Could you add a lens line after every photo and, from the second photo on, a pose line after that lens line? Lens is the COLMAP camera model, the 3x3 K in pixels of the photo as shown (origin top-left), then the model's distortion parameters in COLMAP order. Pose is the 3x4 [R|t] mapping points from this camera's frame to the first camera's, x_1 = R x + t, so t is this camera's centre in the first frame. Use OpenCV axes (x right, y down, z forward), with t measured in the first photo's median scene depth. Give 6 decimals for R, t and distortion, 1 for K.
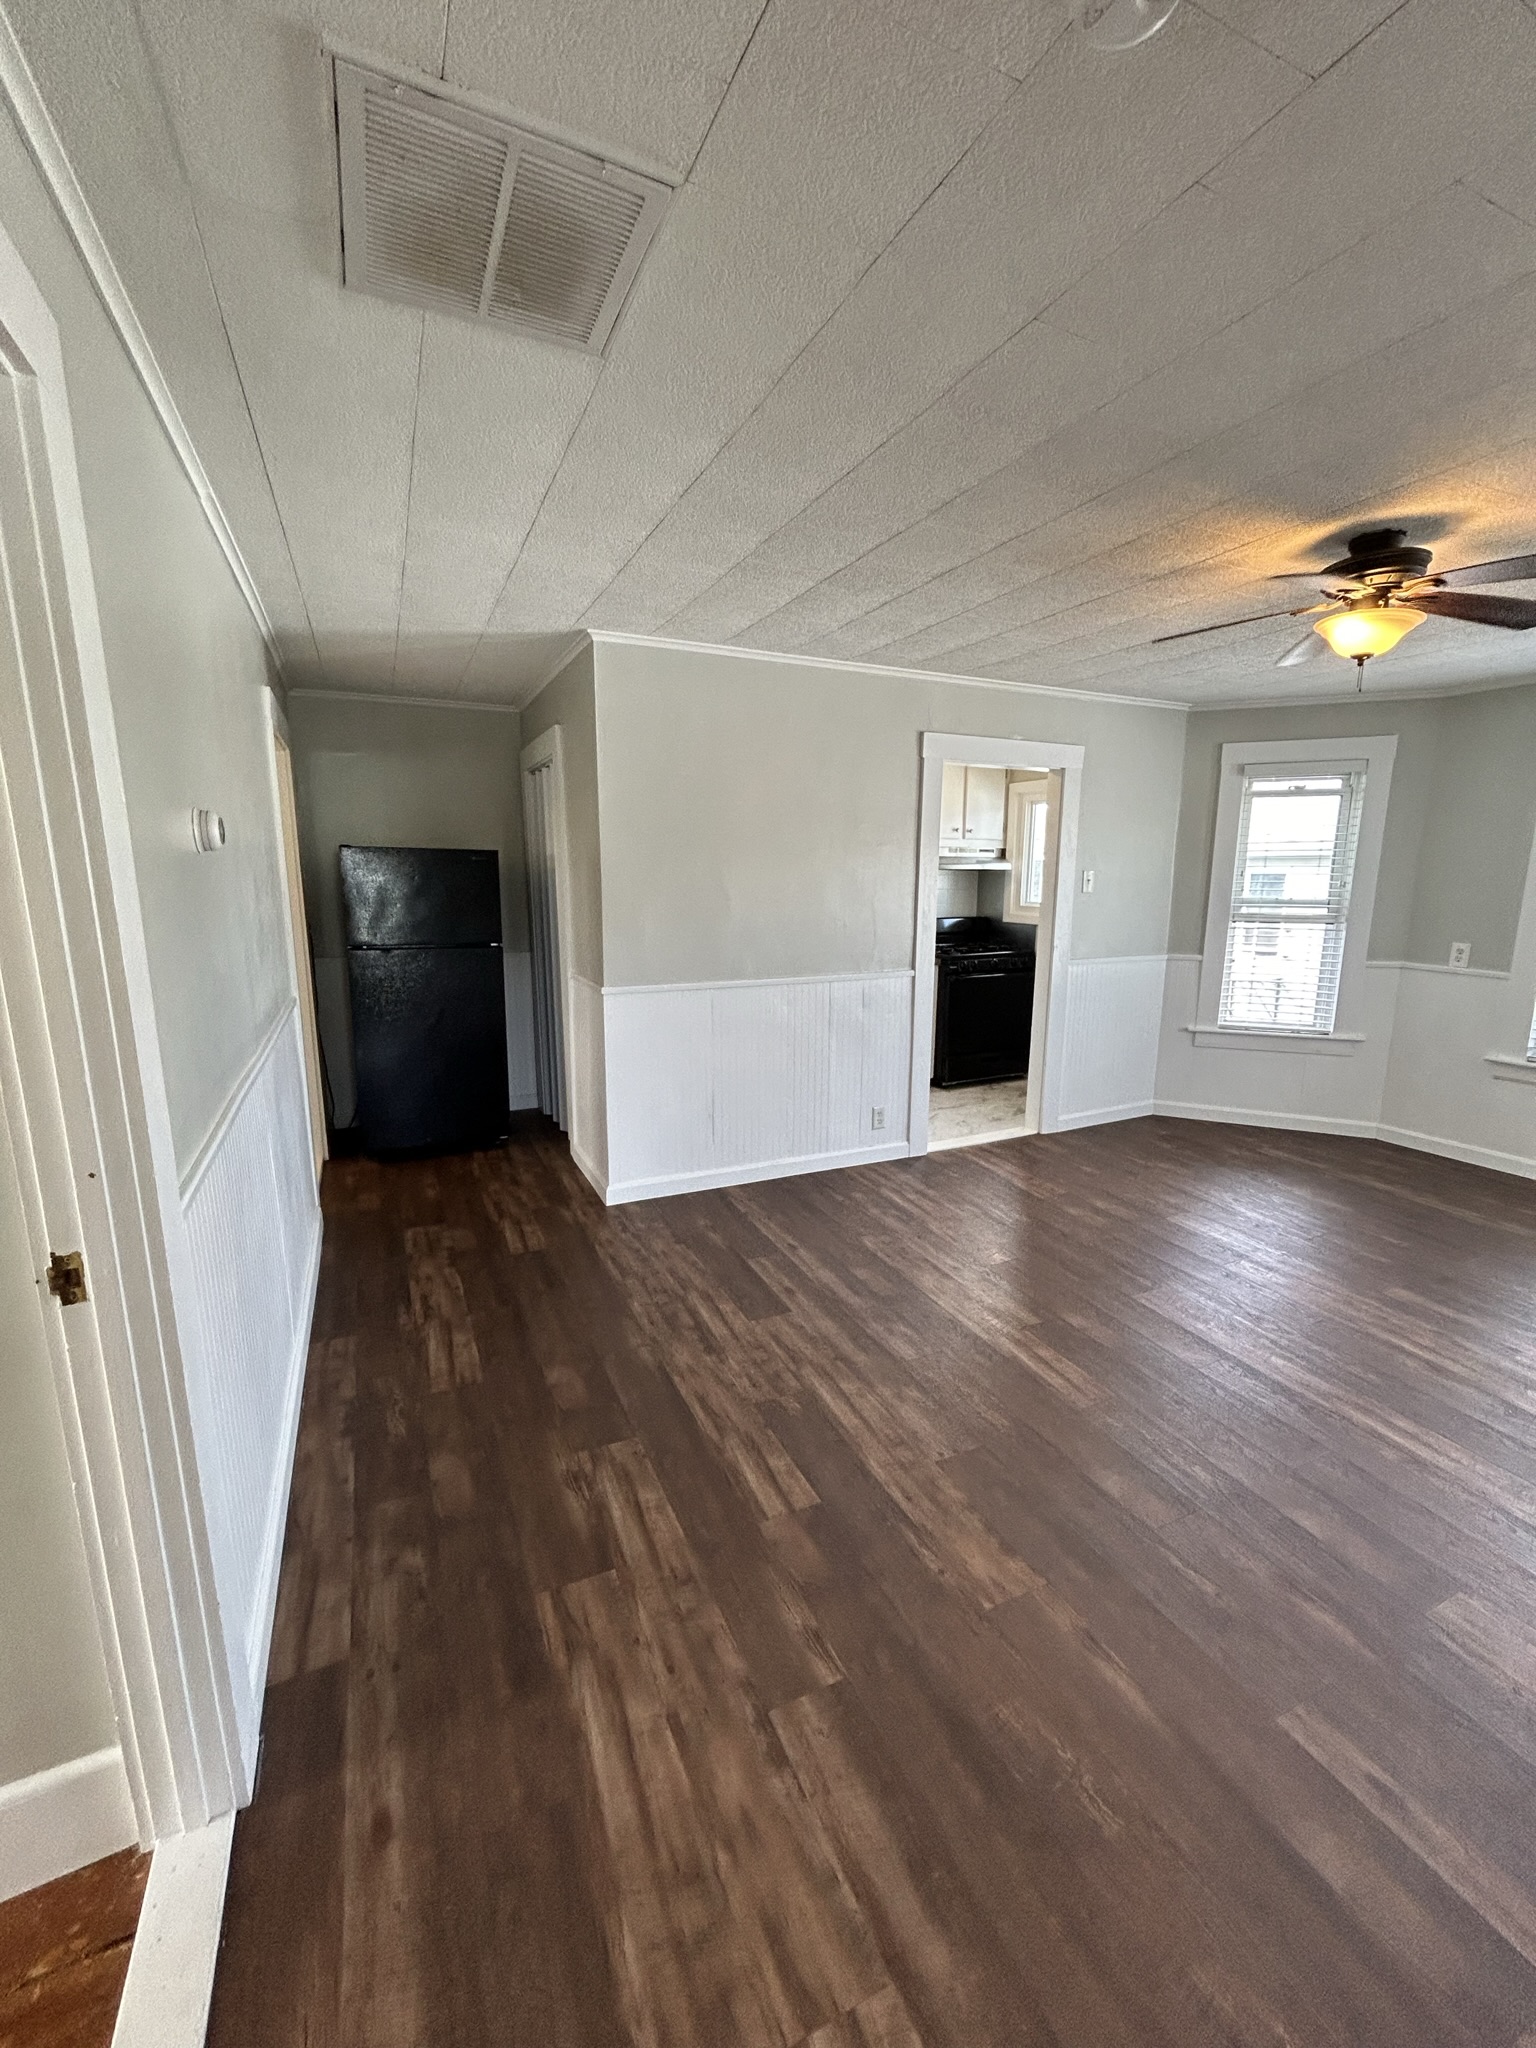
lens RADIAL K [[829.9, 0, 771.4], [0, 829.9, 1028.0], [0, 0, 1]] dist [-0.002437, 0.002382]
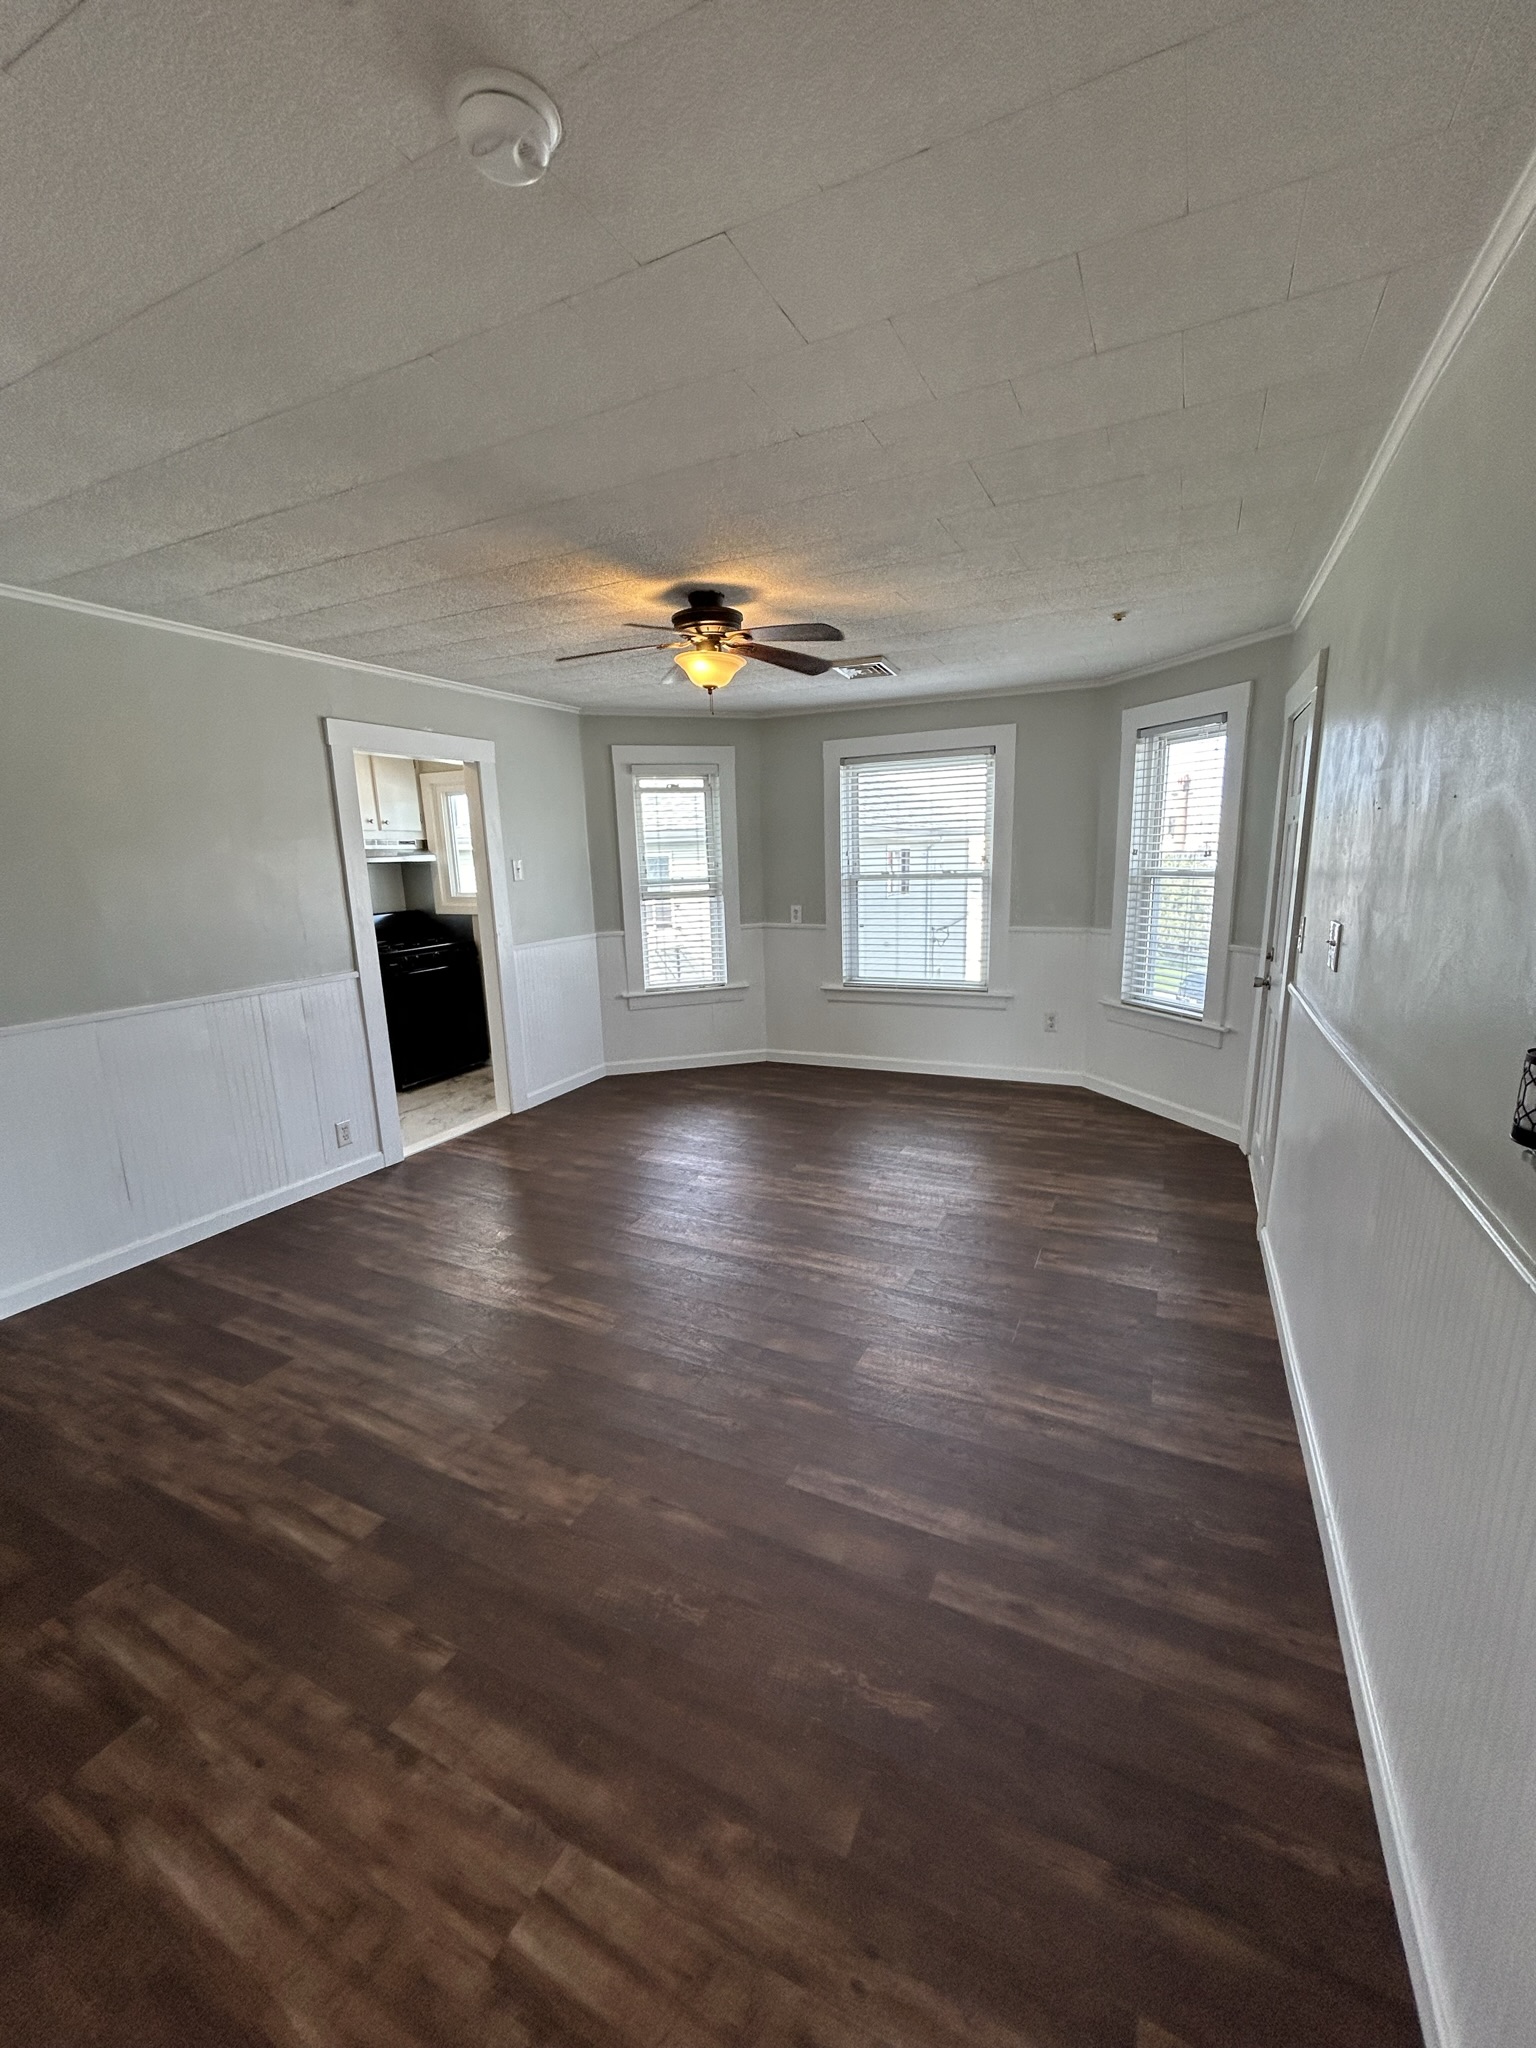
lens RADIAL K [[829.9, 0, 771.4], [0, 829.9, 1028.0], [0, 0, 1]] dist [-0.002437, 0.002382]
pose [[0.780954, -0.154127, 0.605274, -0.057568], [0.146593, 0.987236, 0.062249, 0.005950], [-0.607142, 0.040115, 0.793580, -0.045002]]
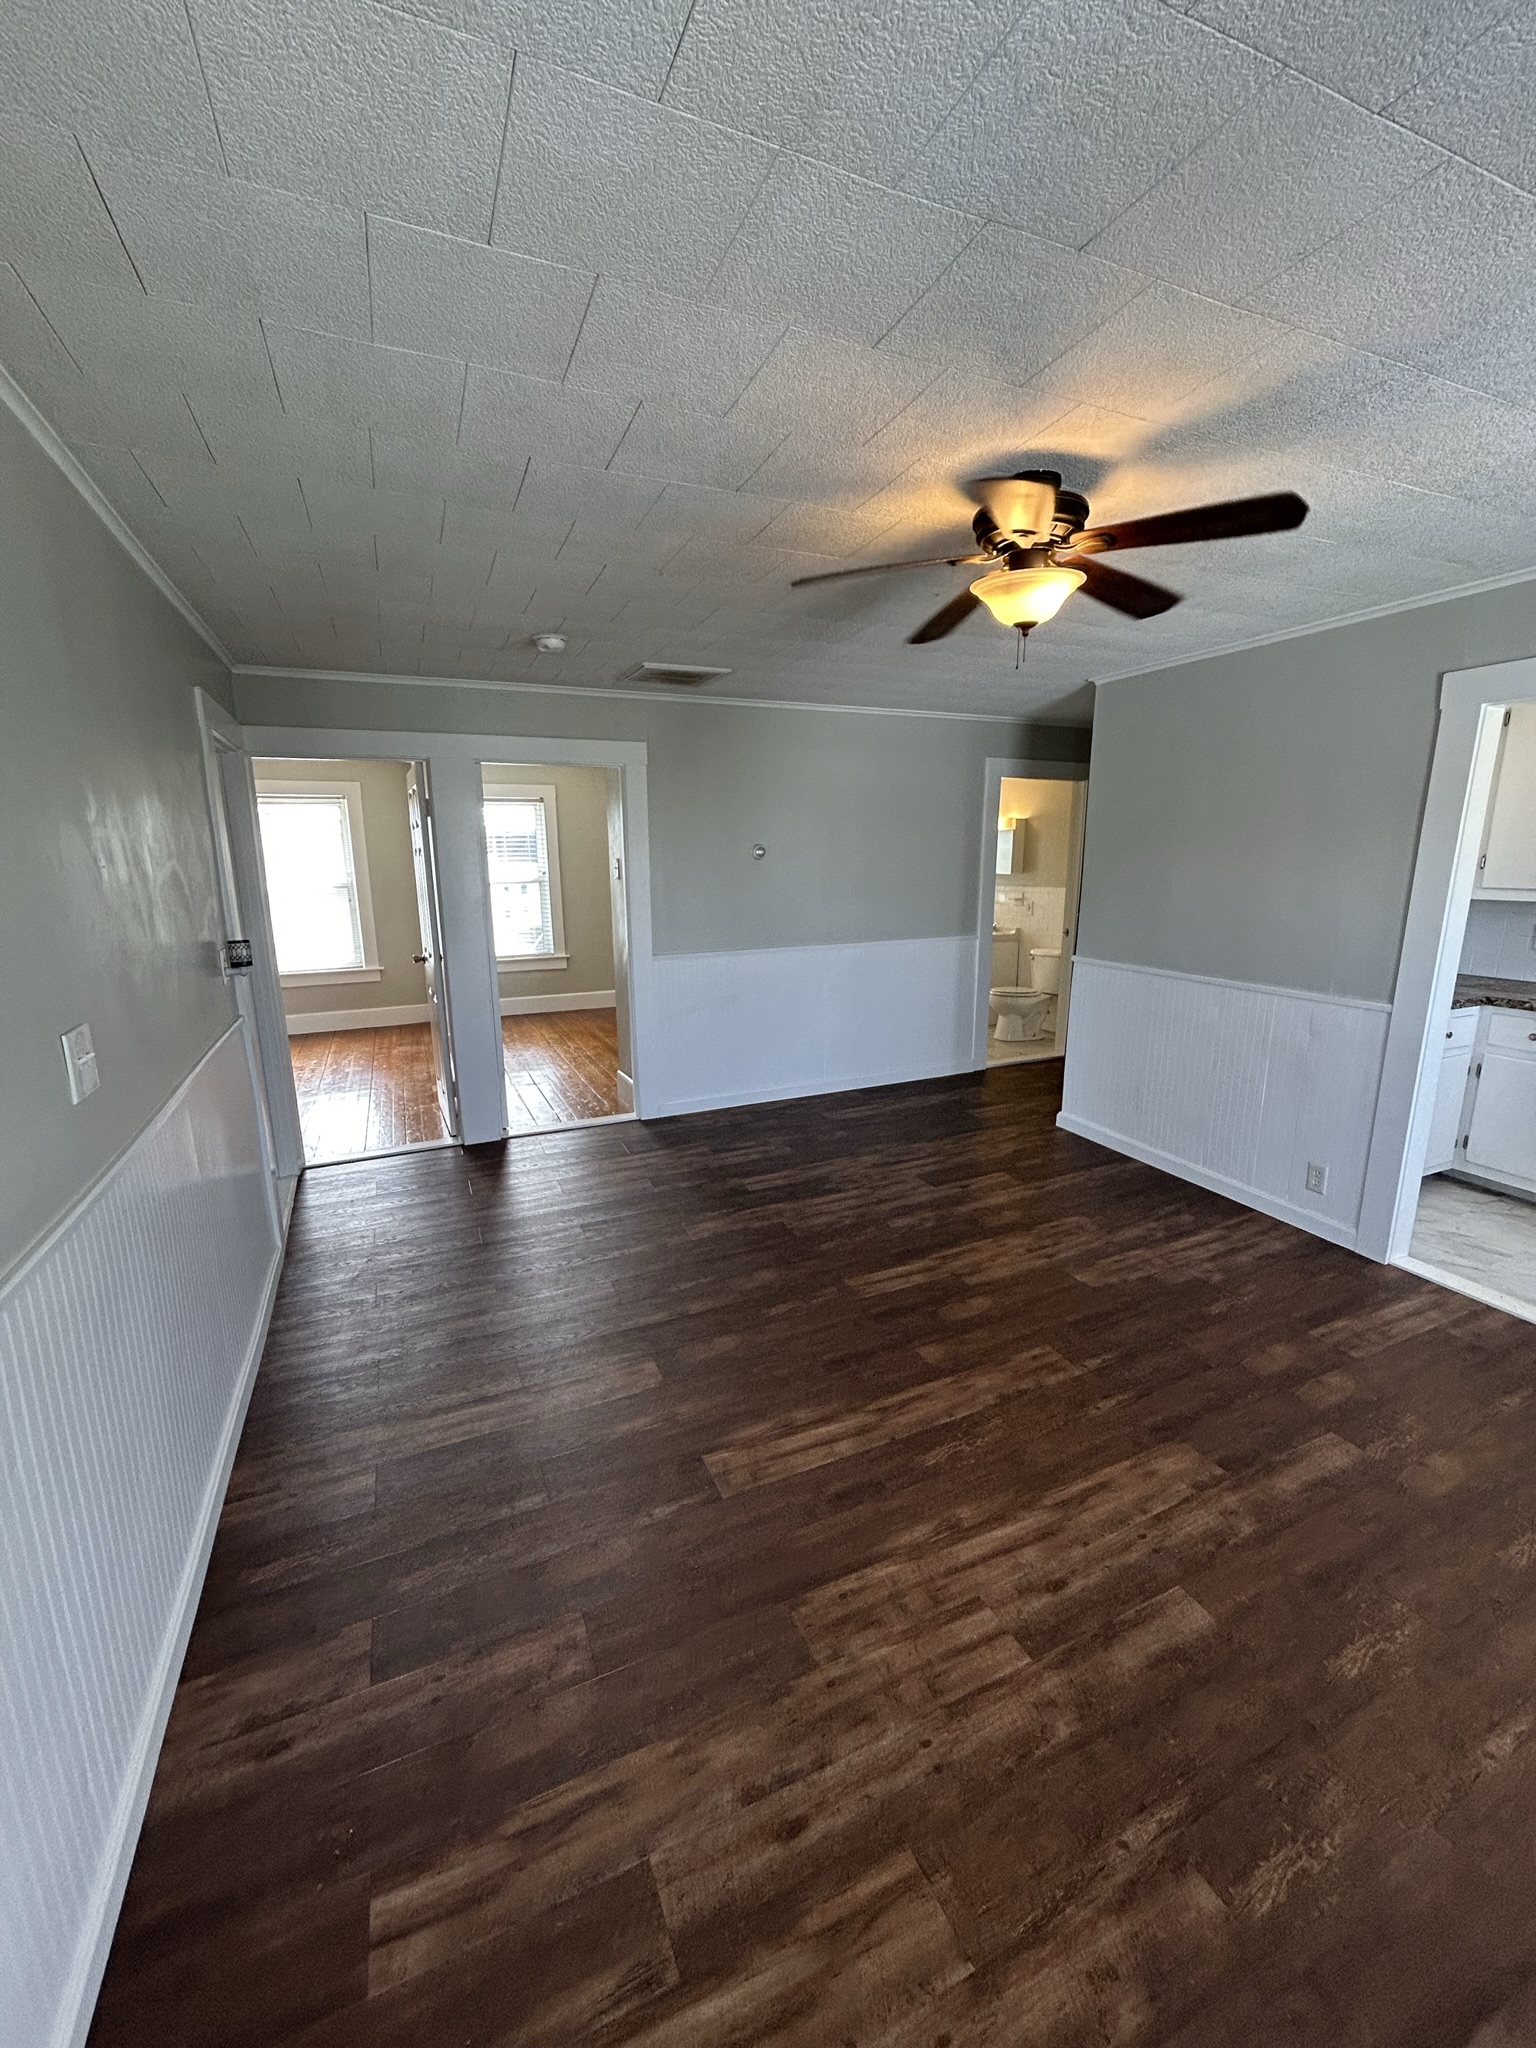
lens RADIAL K [[829.9, 0, 771.4], [0, 829.9, 1028.0], [0, 0, 1]] dist [-0.002437, 0.002382]
pose [[-0.024922, 0.210094, -0.977363, 1.267990], [-0.176985, 0.961296, 0.211153, -0.150358], [0.983898, 0.178241, 0.013226, 0.636106]]
